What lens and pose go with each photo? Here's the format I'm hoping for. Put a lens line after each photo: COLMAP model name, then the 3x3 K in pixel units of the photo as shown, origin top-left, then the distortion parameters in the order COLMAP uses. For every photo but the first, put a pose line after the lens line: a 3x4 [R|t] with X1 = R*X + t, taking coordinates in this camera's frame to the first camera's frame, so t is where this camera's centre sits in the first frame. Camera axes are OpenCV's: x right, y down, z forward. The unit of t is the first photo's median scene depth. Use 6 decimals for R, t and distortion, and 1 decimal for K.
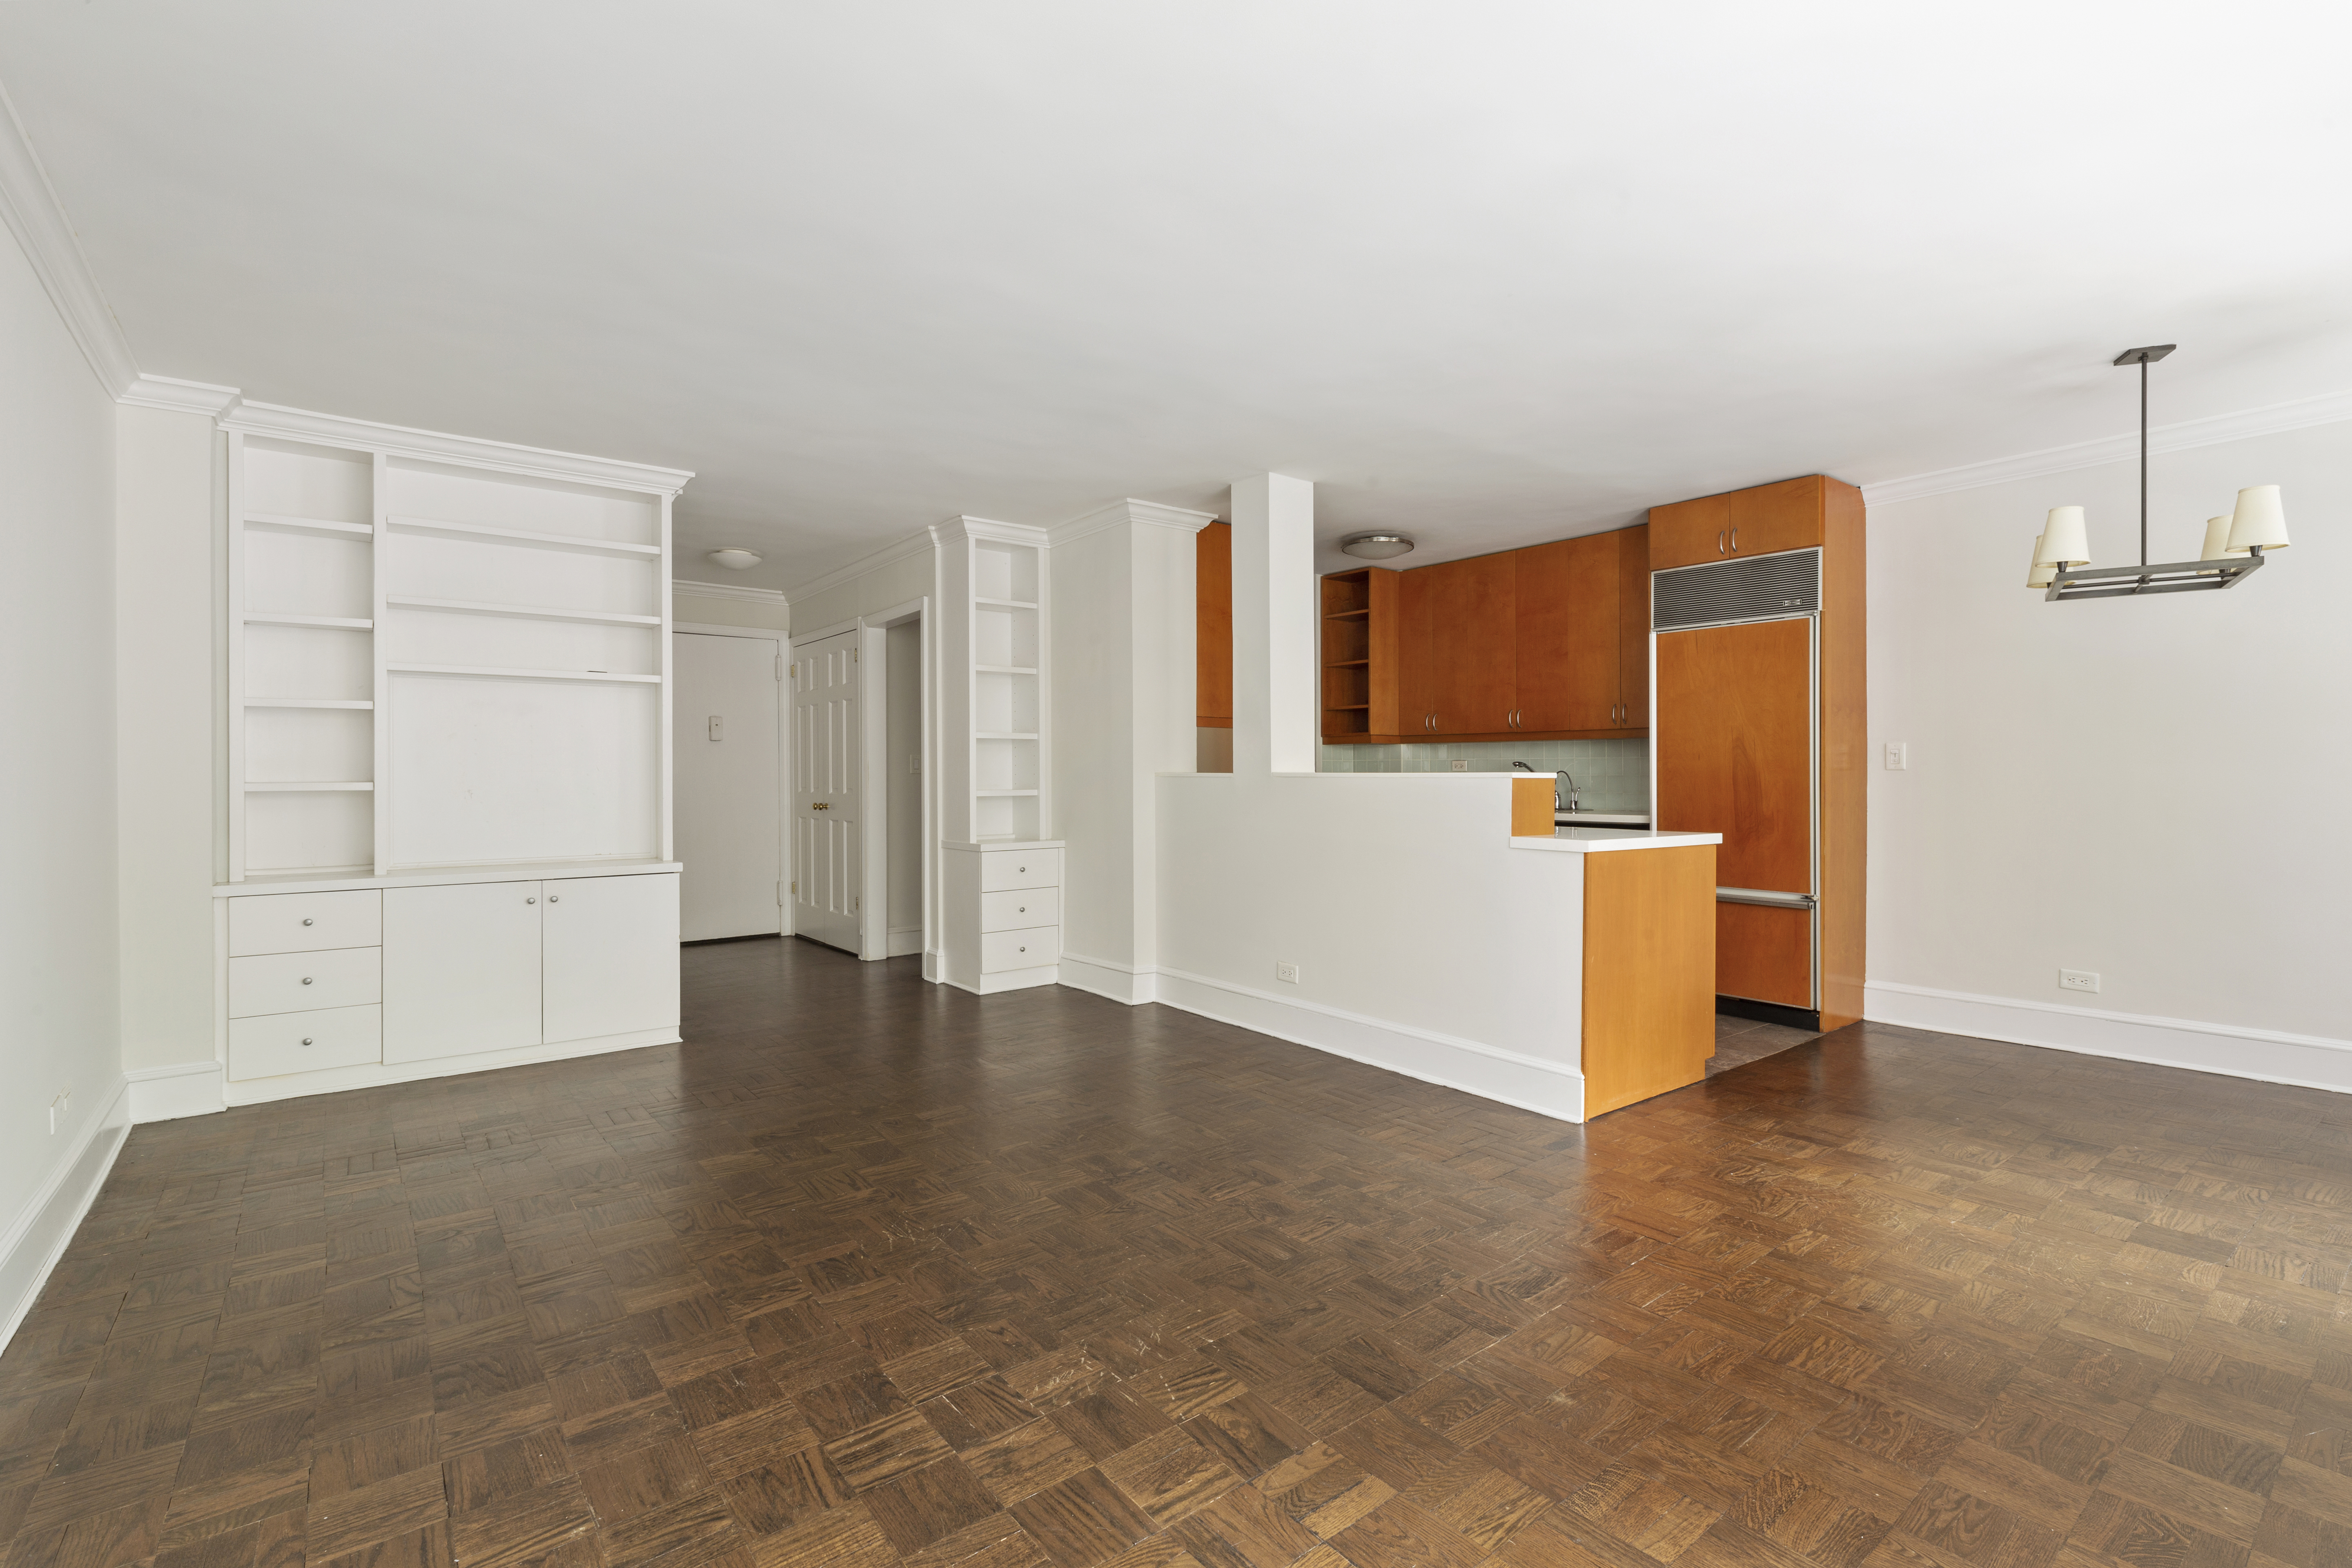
lens RADIAL K [[1073.7, 0, 1171.3], [0, 1073.7, 761.9], [0, 0, 1]] dist [0.002196, 0.000111]
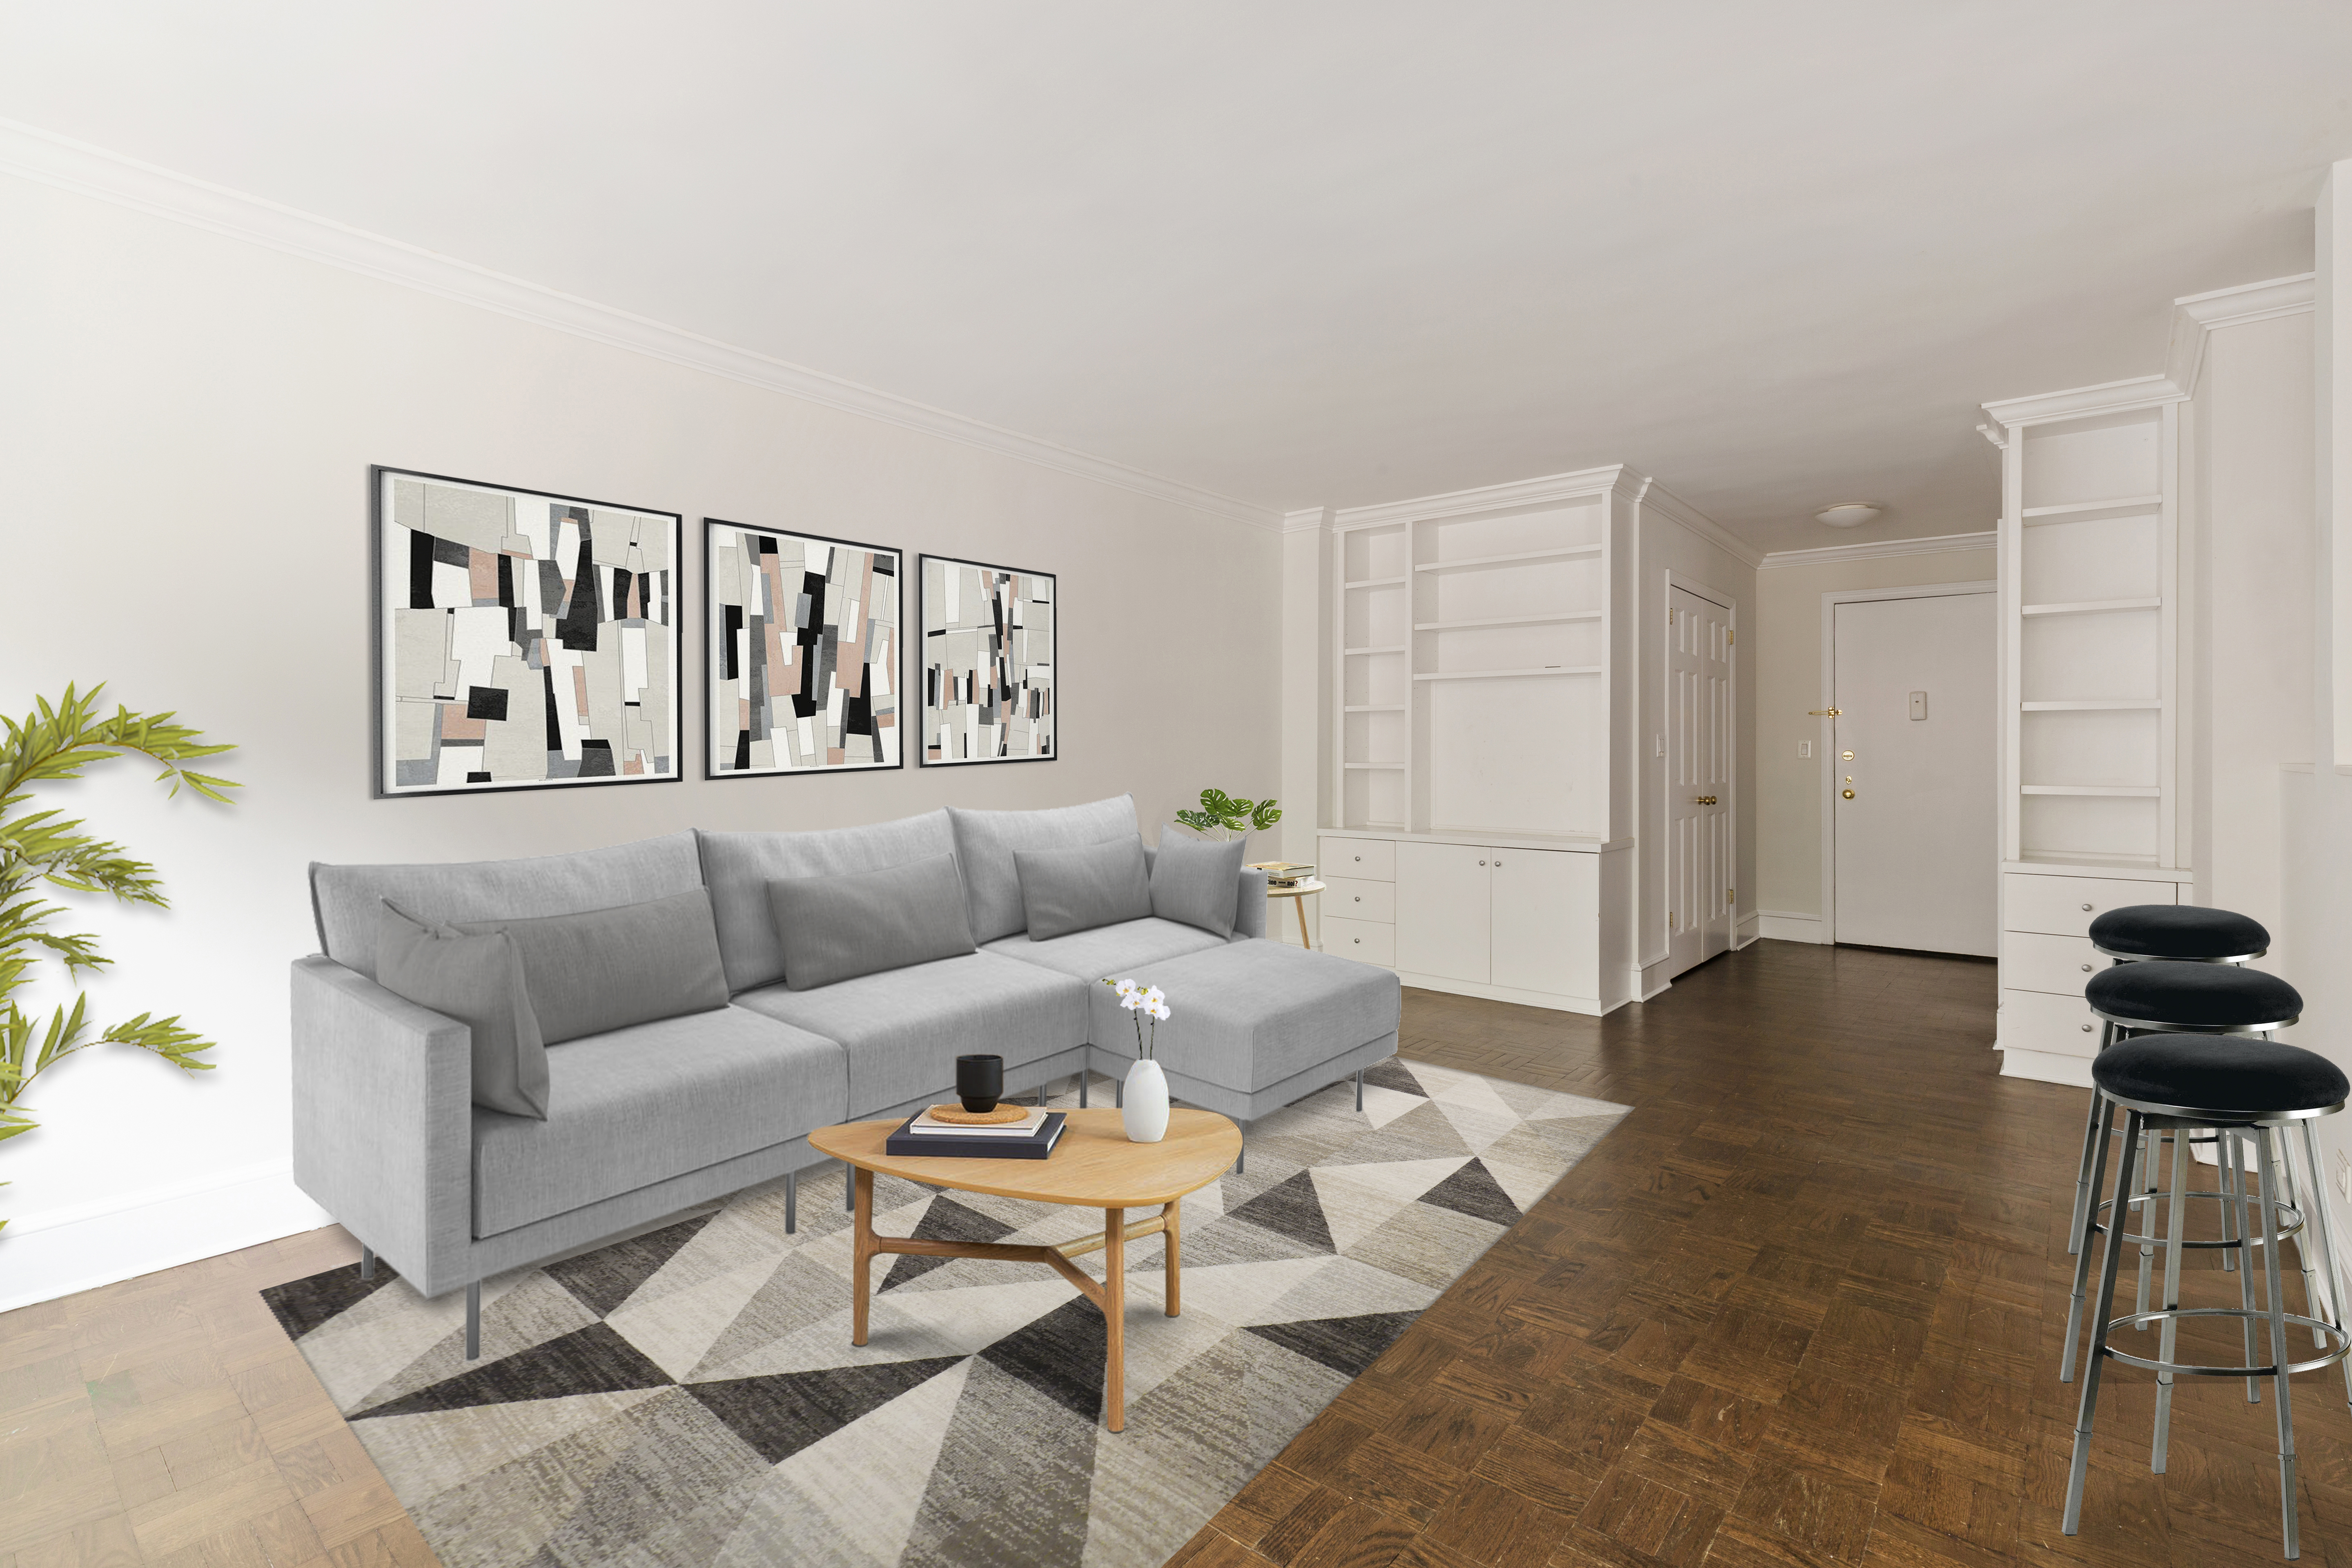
lens RADIAL K [[1073.7, 0, 1171.3], [0, 1073.7, 761.9], [0, 0, 1]] dist [0.002196, 0.000111]
pose [[0.213177, 0.012295, -0.976936, 0.506363], [0.002789, 0.999909, 0.013192, -0.000669], [0.977010, -0.005537, 0.213123, 0.405940]]
